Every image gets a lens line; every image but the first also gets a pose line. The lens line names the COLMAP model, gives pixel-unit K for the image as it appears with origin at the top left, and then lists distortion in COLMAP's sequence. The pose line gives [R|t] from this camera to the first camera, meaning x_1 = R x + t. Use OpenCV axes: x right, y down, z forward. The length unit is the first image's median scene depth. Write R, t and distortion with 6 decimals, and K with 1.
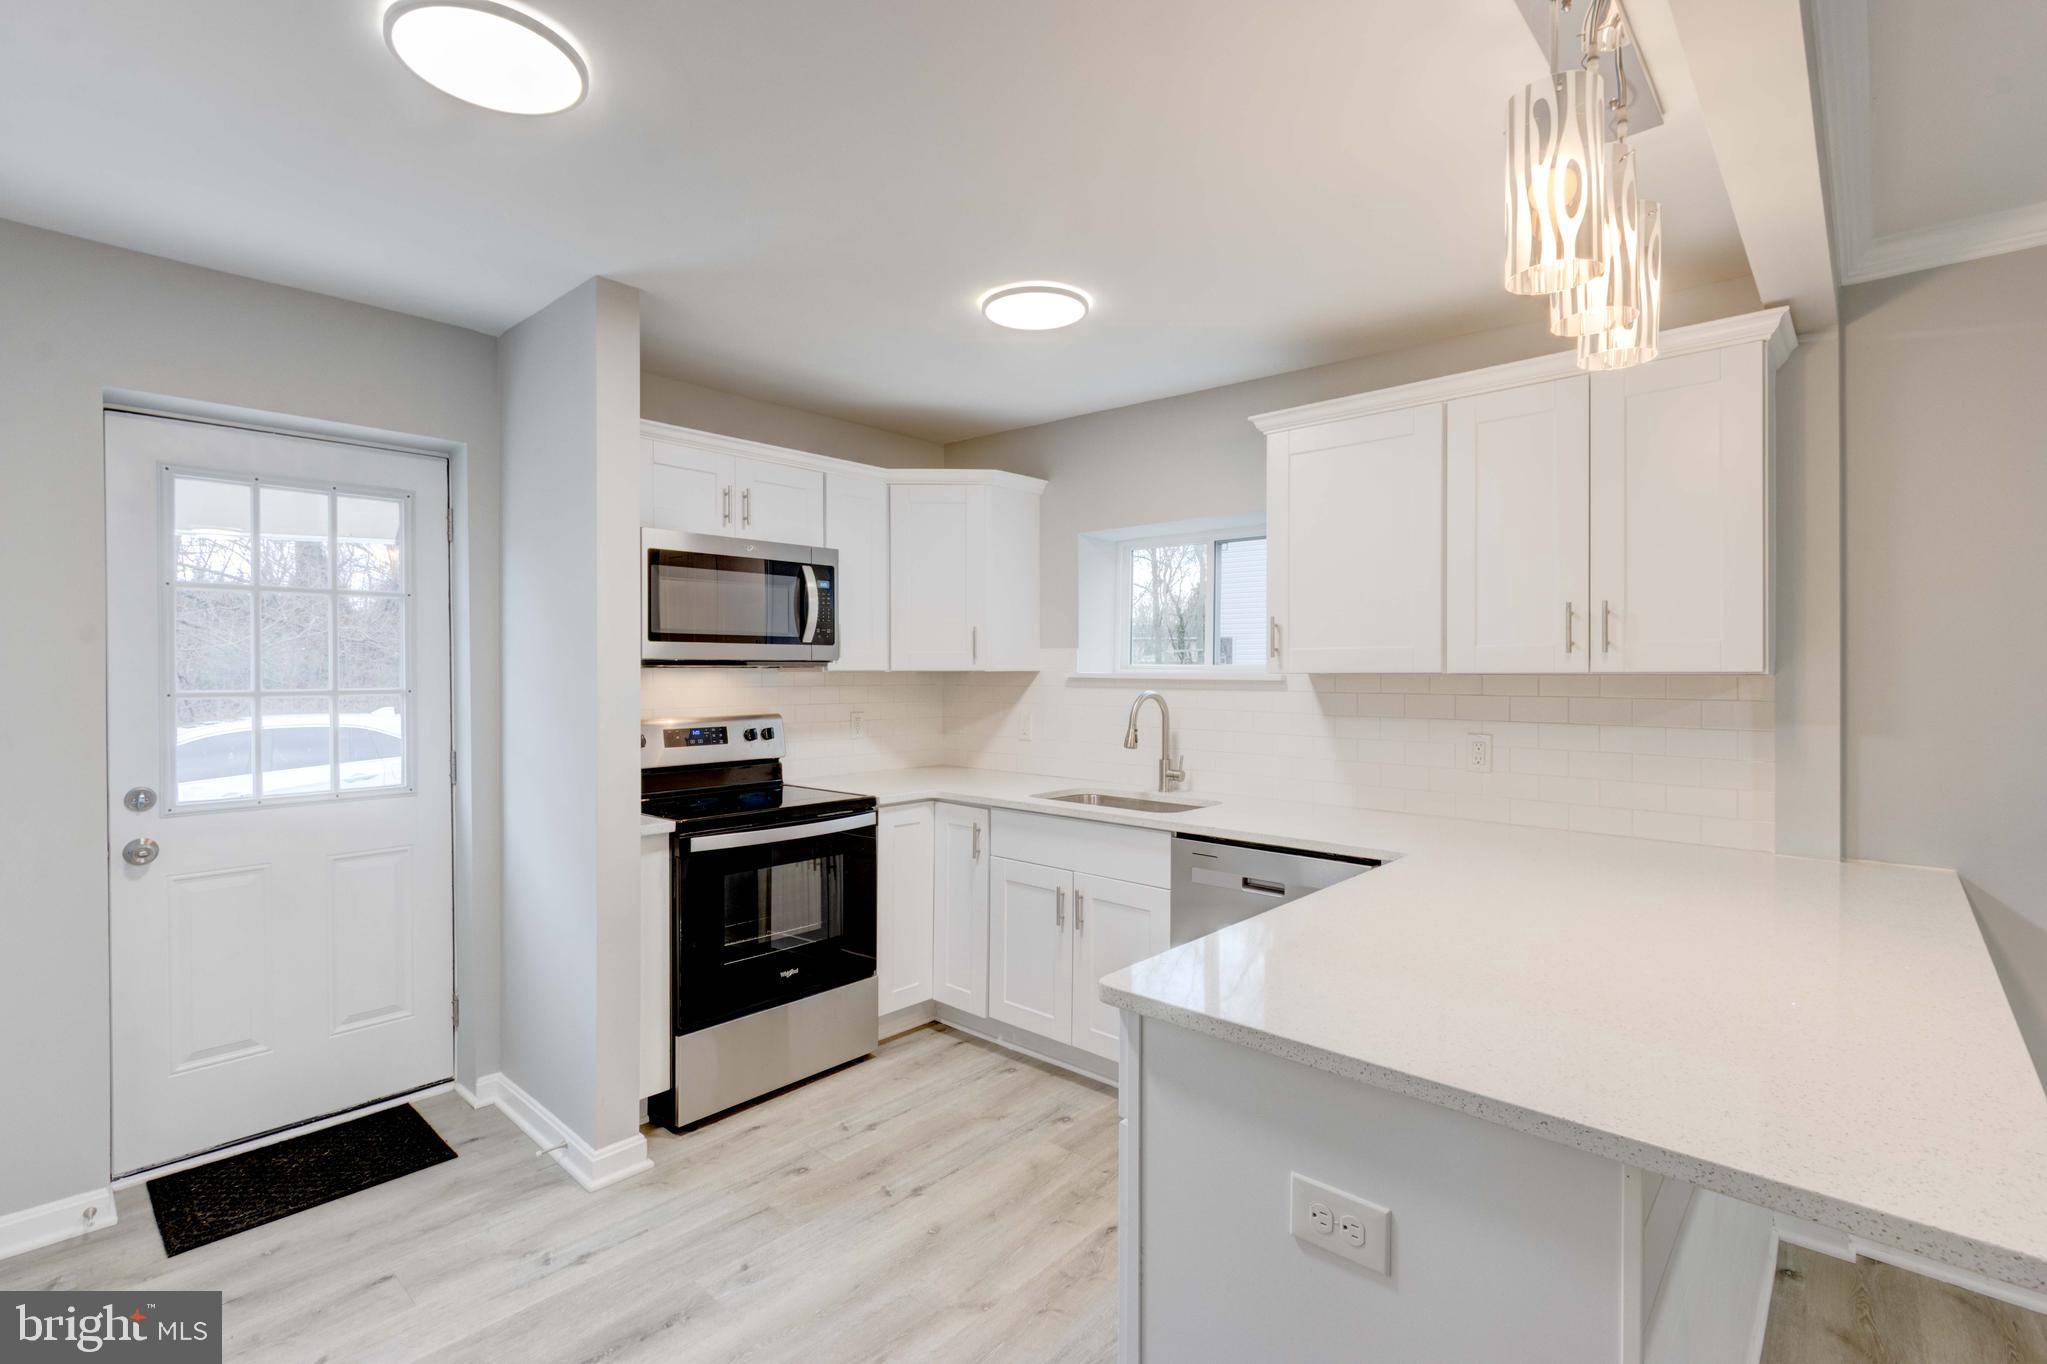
lens RADIAL K [[935.2, 0, 1004.0], [0, 935.2, 670.8], [0, 0, 1]] dist [0.005236, -0.000733]
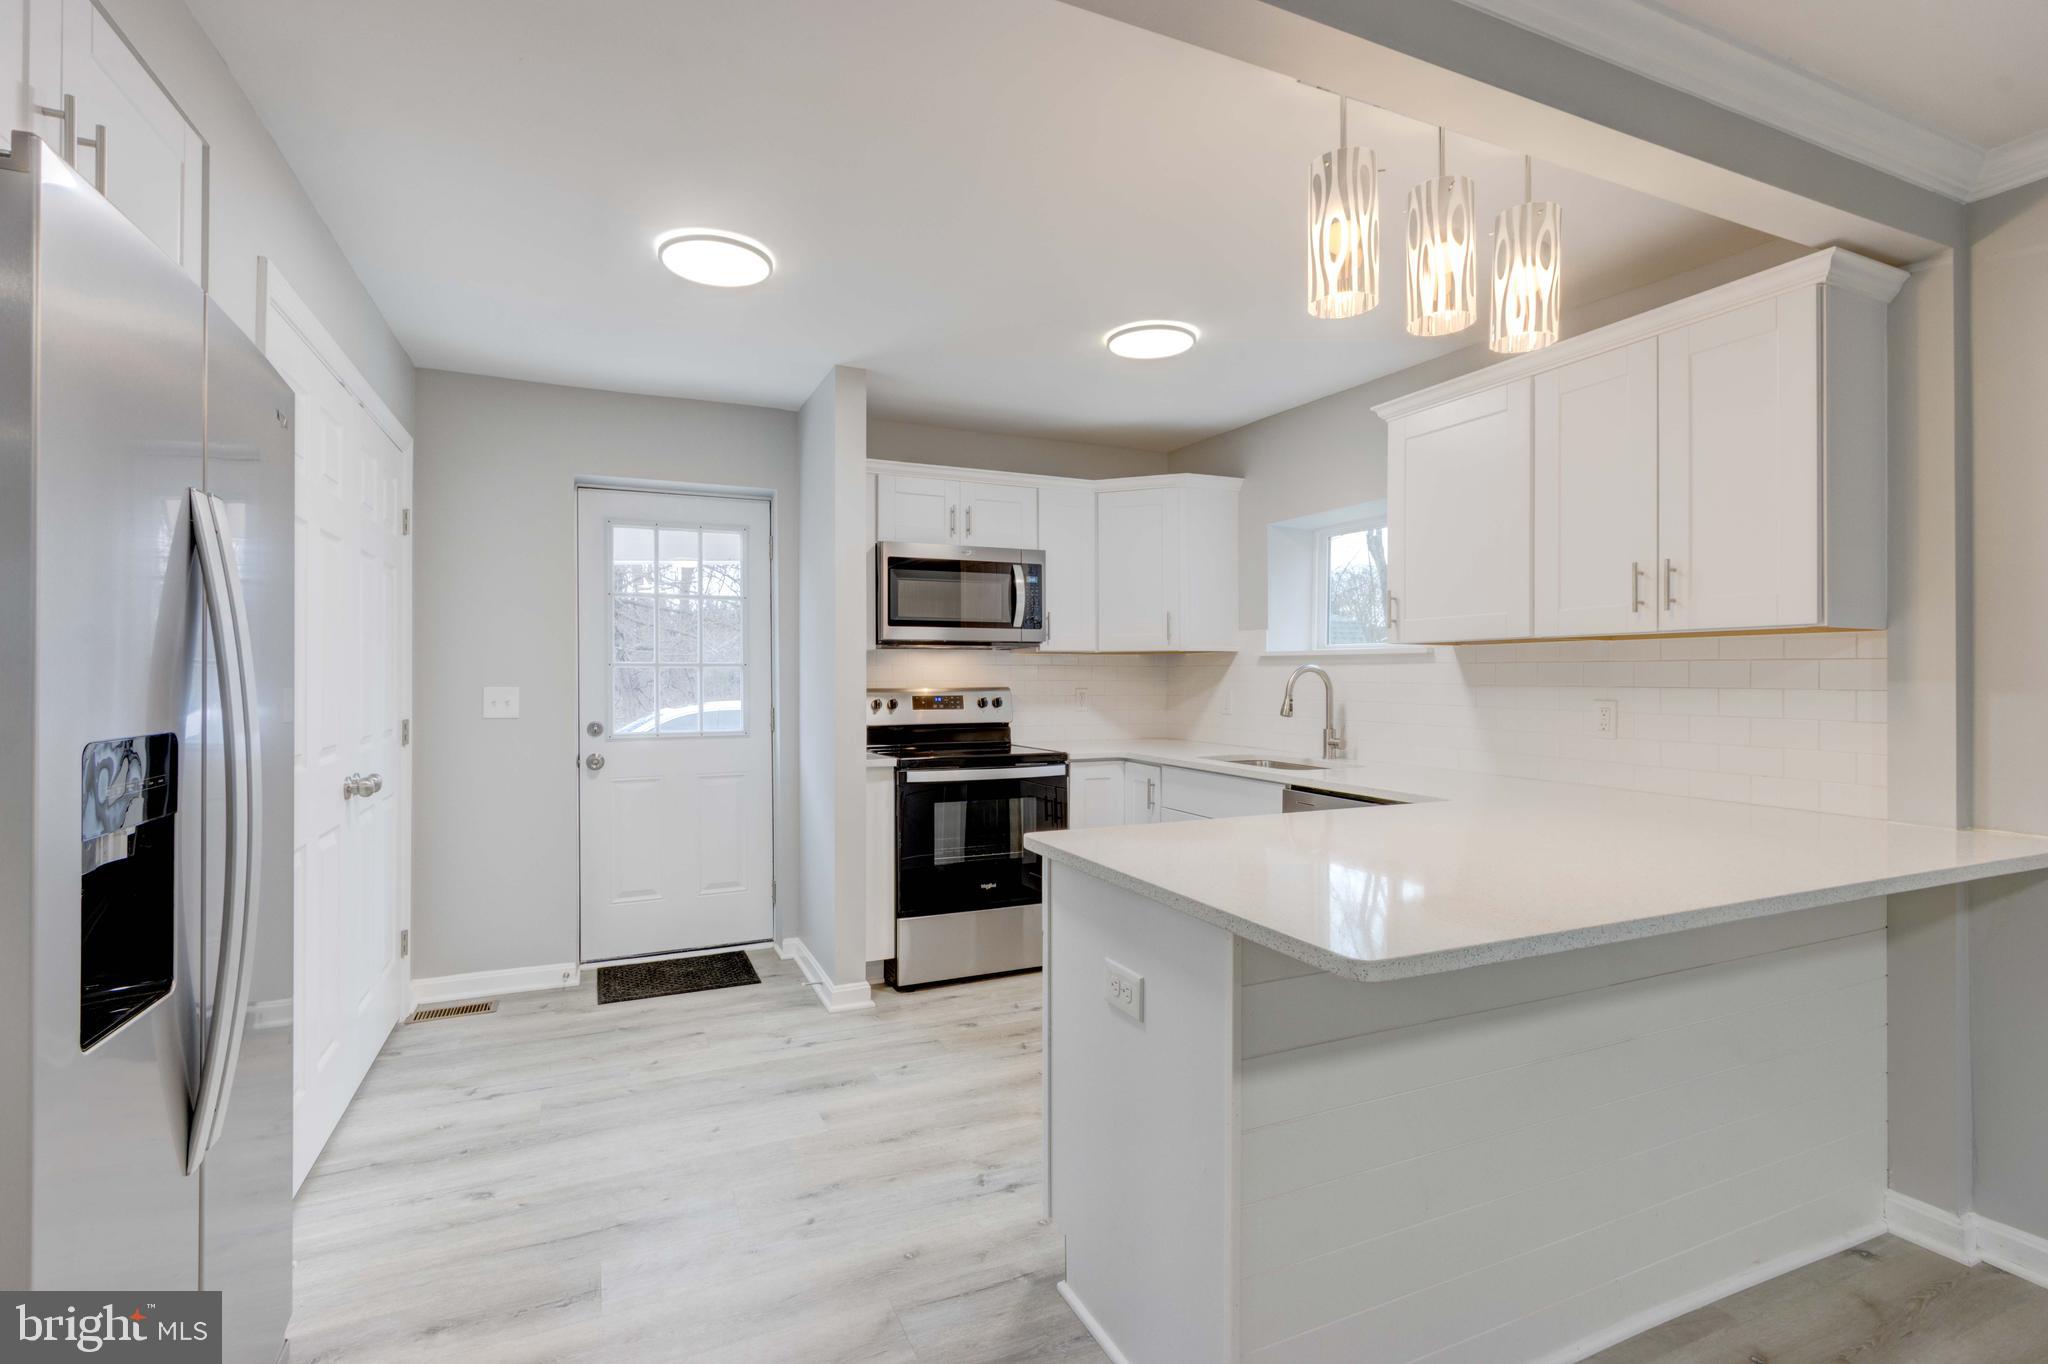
lens RADIAL K [[935.7, 0, 1004.5], [0, 935.7, 670.8], [0, 0, 1]] dist [0.005236, -0.000733]
pose [[0.918430, -0.002340, -0.395577, 0.296740], [-0.000022, 0.999982, -0.005967, 0.039792], [0.395584, 0.005489, 0.918414, -0.160702]]
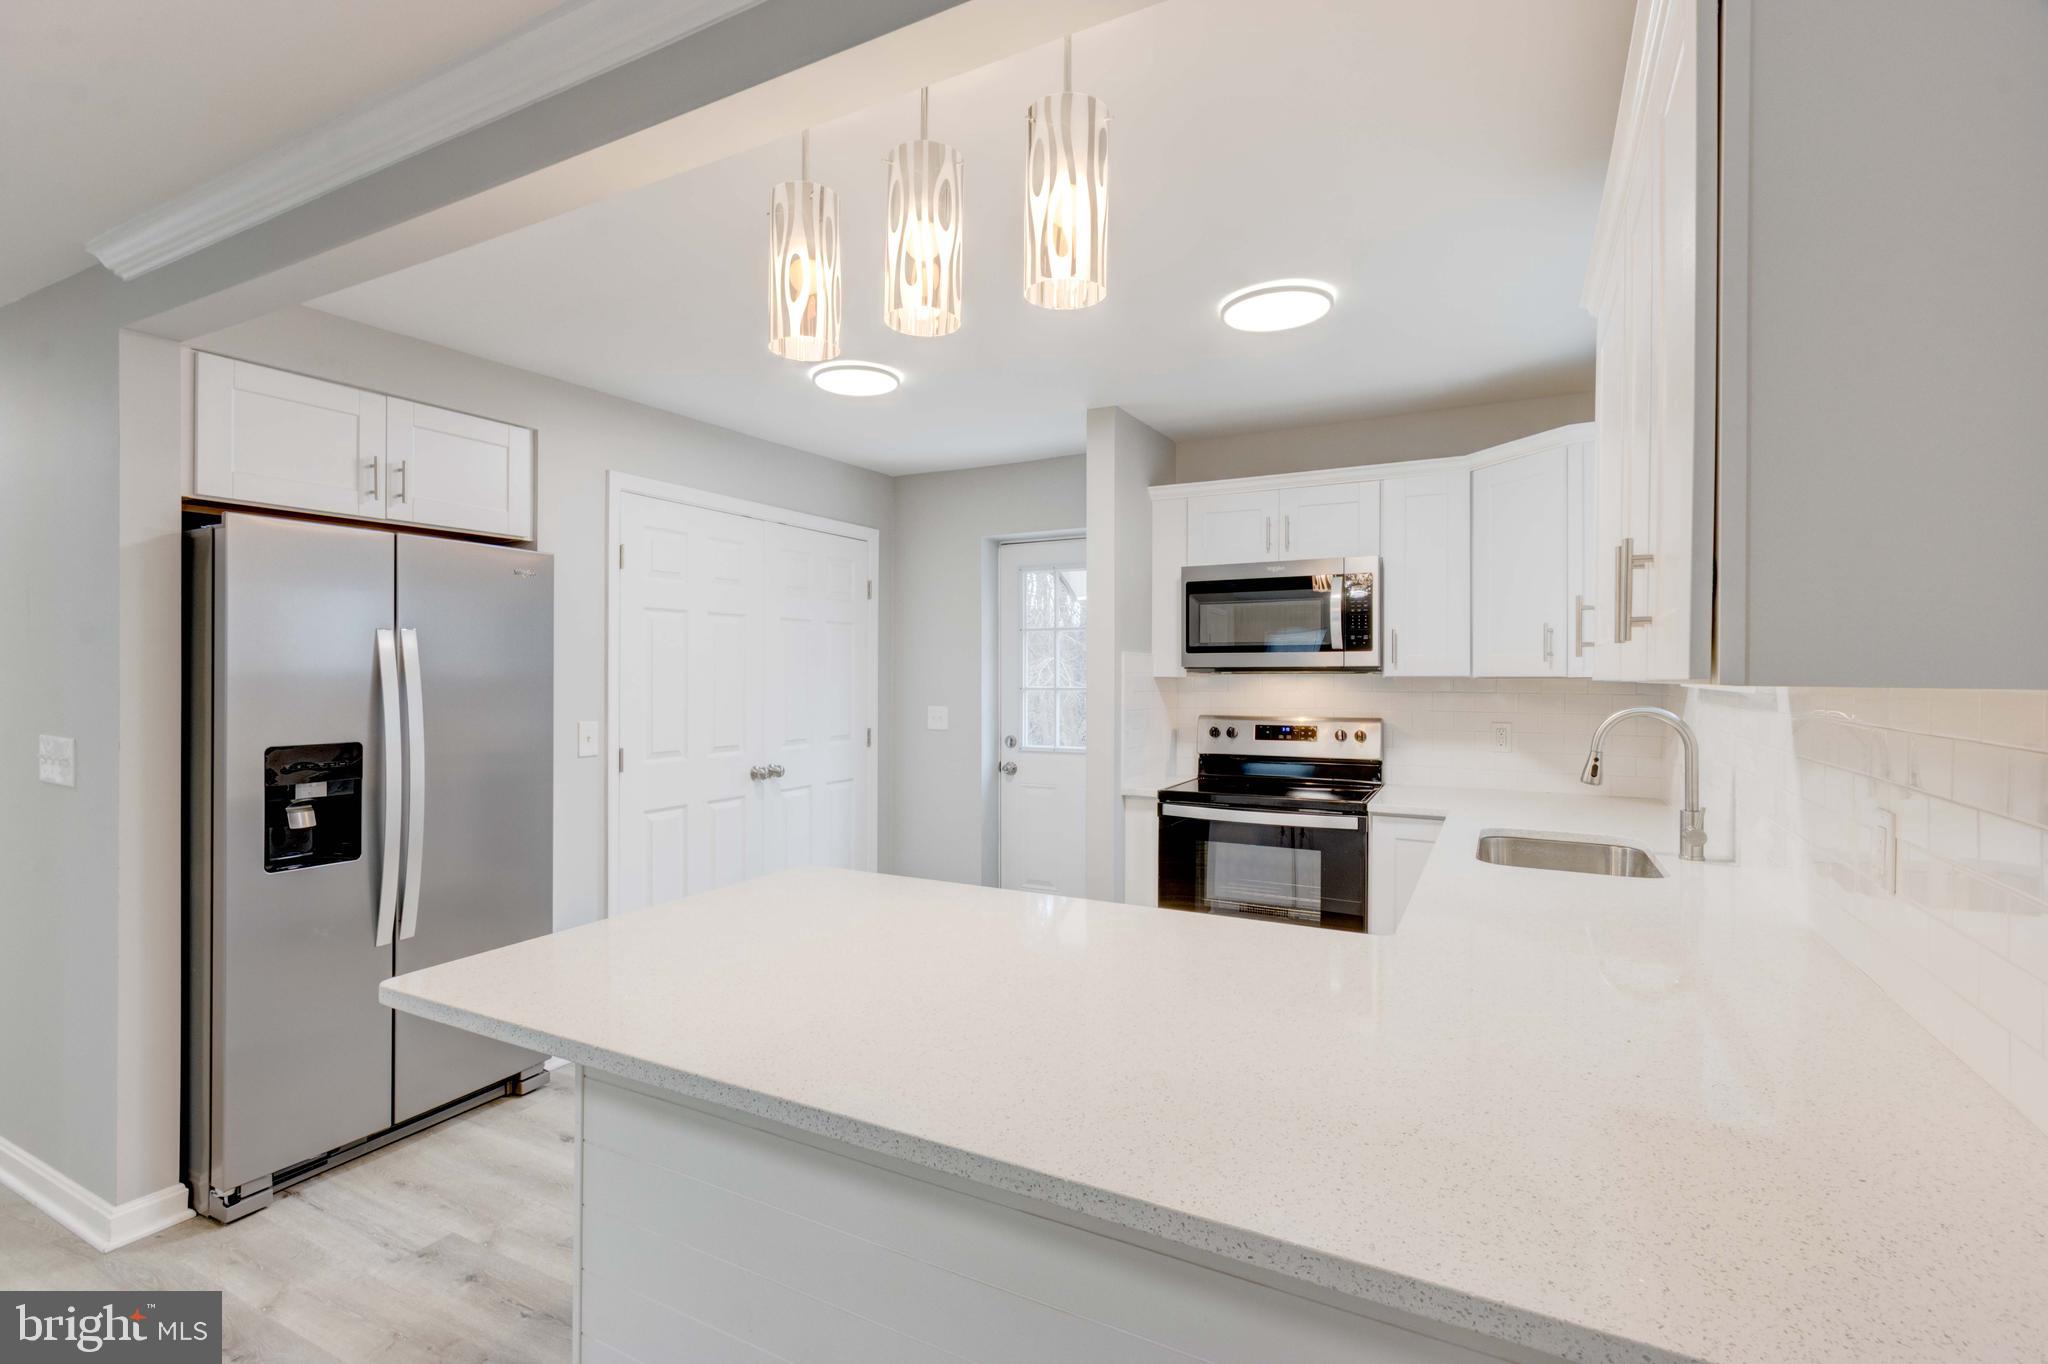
lens RADIAL K [[935.7, 0, 1004.5], [0, 935.7, 670.8], [0, 0, 1]] dist [0.005236, -0.000733]
pose [[0.250826, -0.004522, -0.968022, 0.805733], [-0.002402, 0.999983, -0.005294, 0.000621], [0.968029, 0.003653, 0.250811, 0.419692]]
